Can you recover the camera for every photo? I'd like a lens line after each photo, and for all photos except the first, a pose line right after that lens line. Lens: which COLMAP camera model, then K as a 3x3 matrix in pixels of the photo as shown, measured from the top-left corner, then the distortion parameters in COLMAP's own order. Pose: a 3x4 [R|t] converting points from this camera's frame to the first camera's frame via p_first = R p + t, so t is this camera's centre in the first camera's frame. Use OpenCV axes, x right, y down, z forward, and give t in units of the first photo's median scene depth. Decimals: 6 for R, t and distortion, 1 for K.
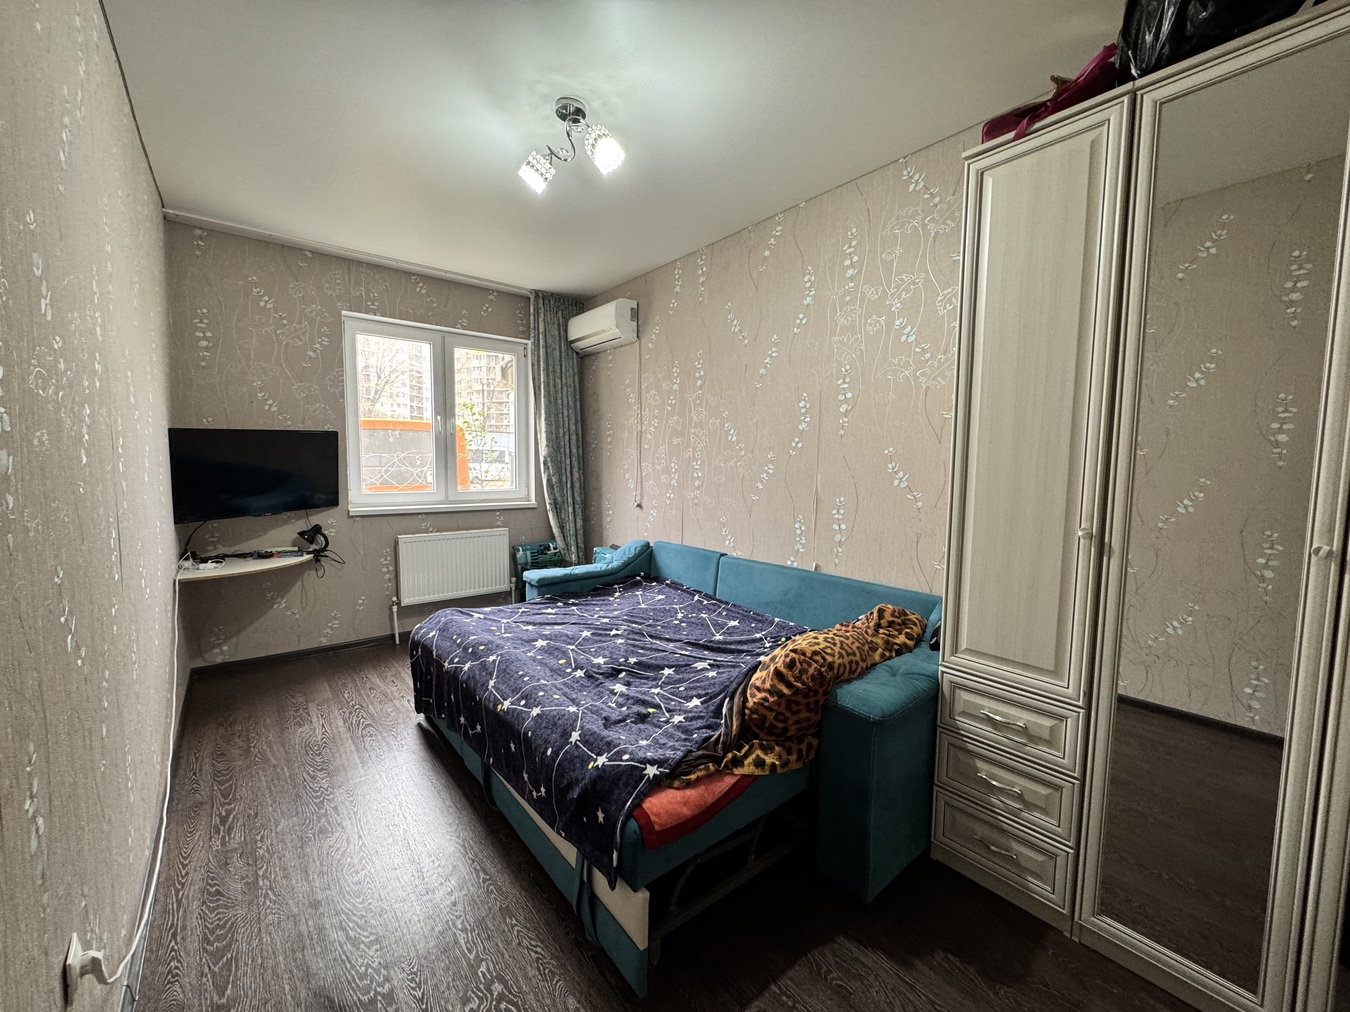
lens RADIAL K [[535.3, 0, 675.0], [0, 535.3, 506.0], [0, 0, 1]] dist [-0.002344, 0.000279]
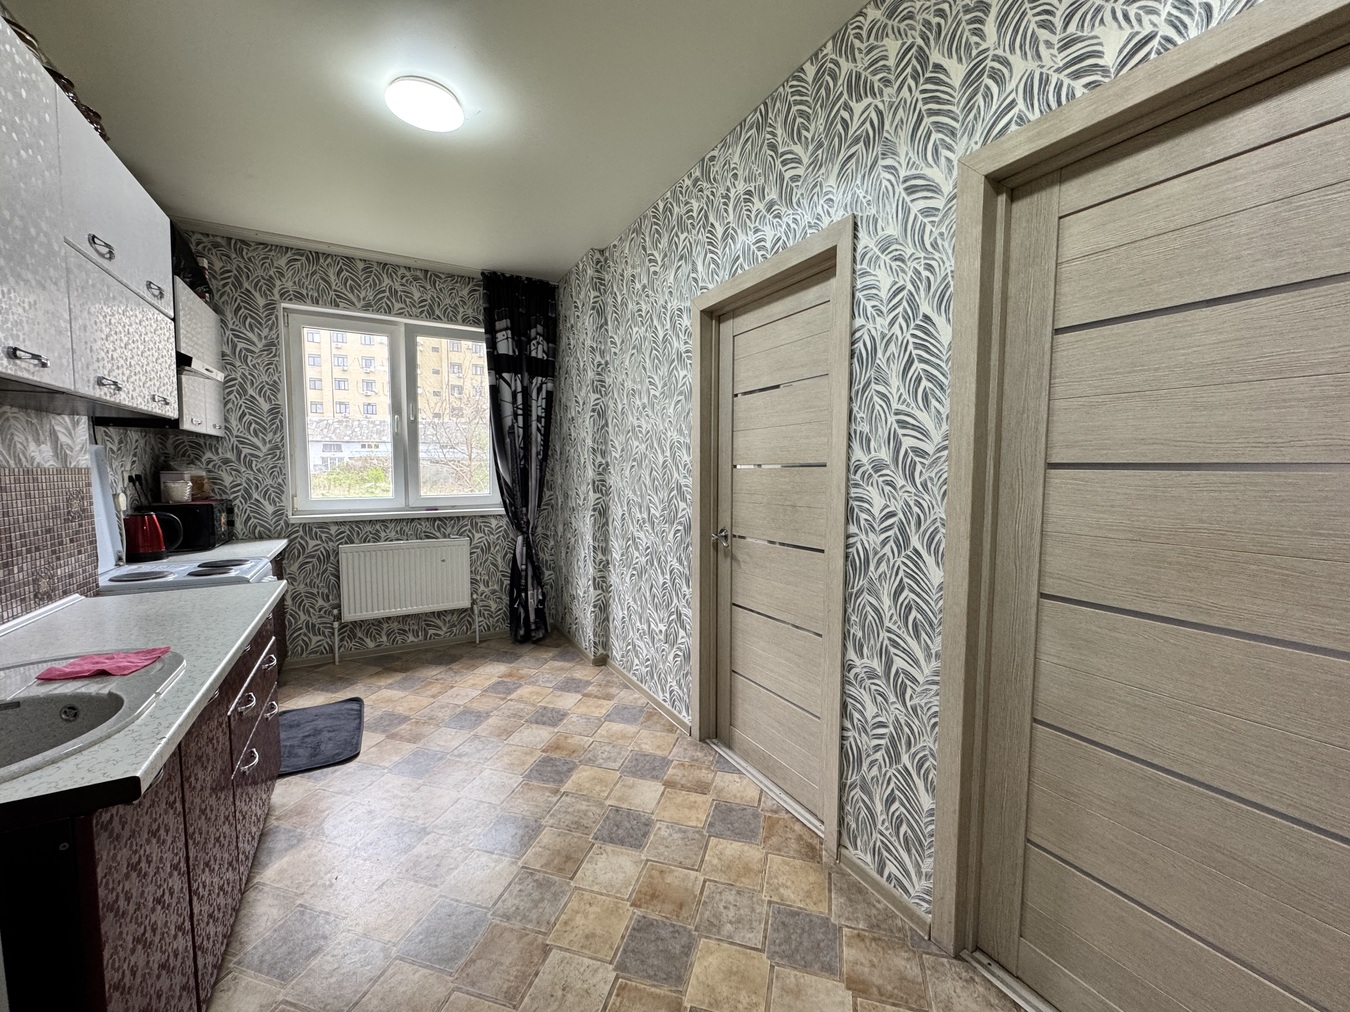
lens RADIAL K [[535.3, 0, 675.0], [0, 535.3, 506.0], [0, 0, 1]] dist [-0.002344, 0.000279]
pose [[0.985359, 0.005025, -0.170416, 0.188317], [-0.006107, 0.999964, -0.005831, -0.009080], [0.170381, 0.006786, 0.985355, 0.180092]]
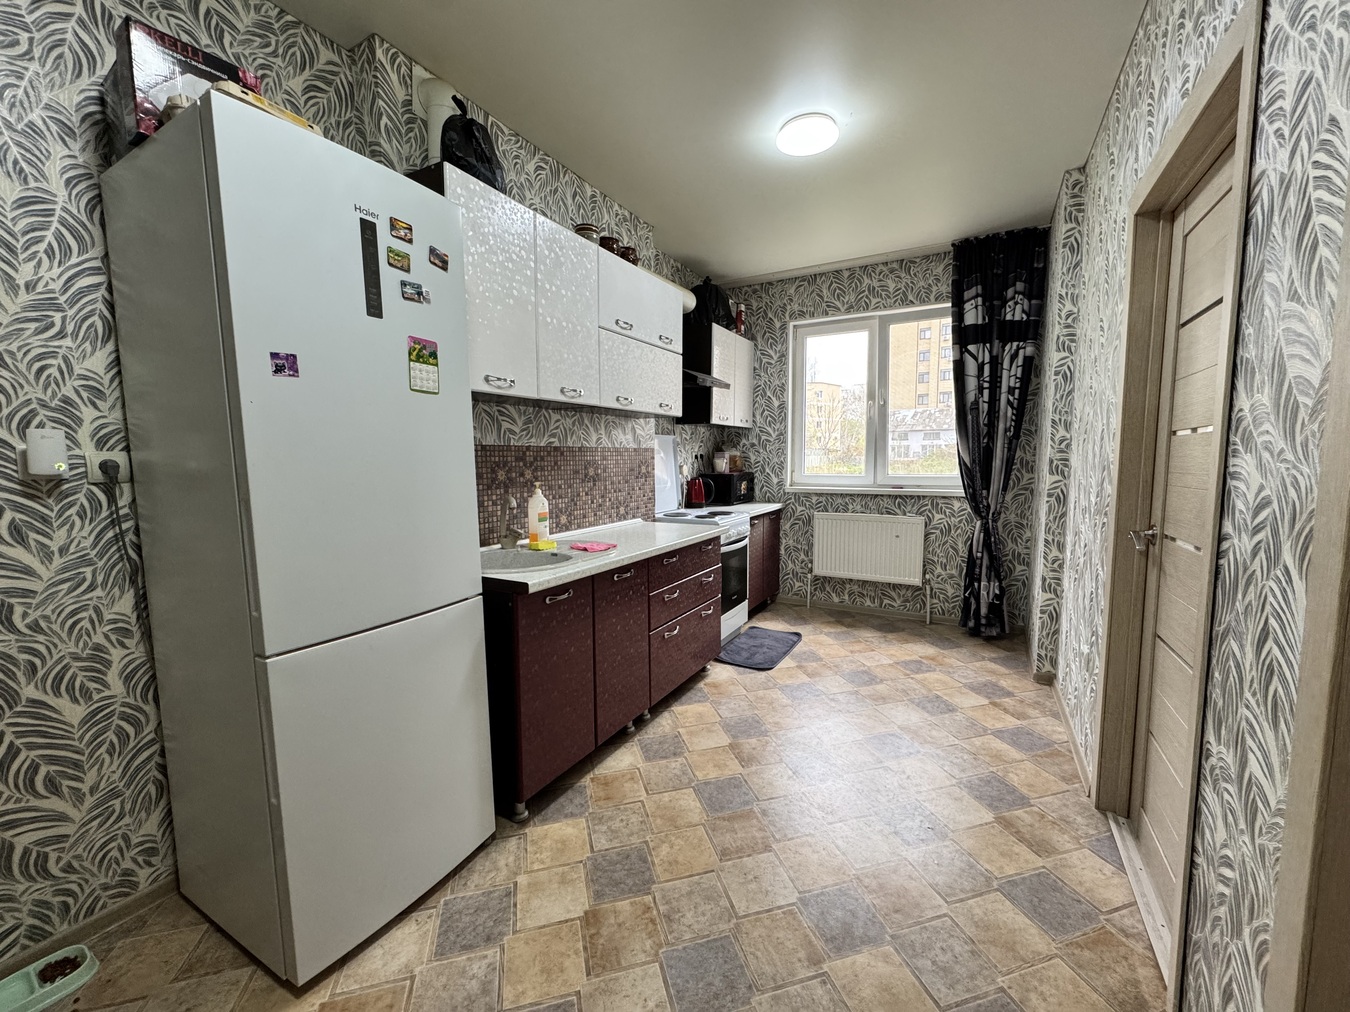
lens RADIAL K [[535.3, 0, 675.0], [0, 535.3, 506.0], [0, 0, 1]] dist [-0.002344, 0.000279]
pose [[0.372366, 0.075365, -0.925021, 0.380818], [-0.061890, 0.996495, 0.056275, -0.002251], [0.926020, 0.036294, 0.375726, 0.281166]]
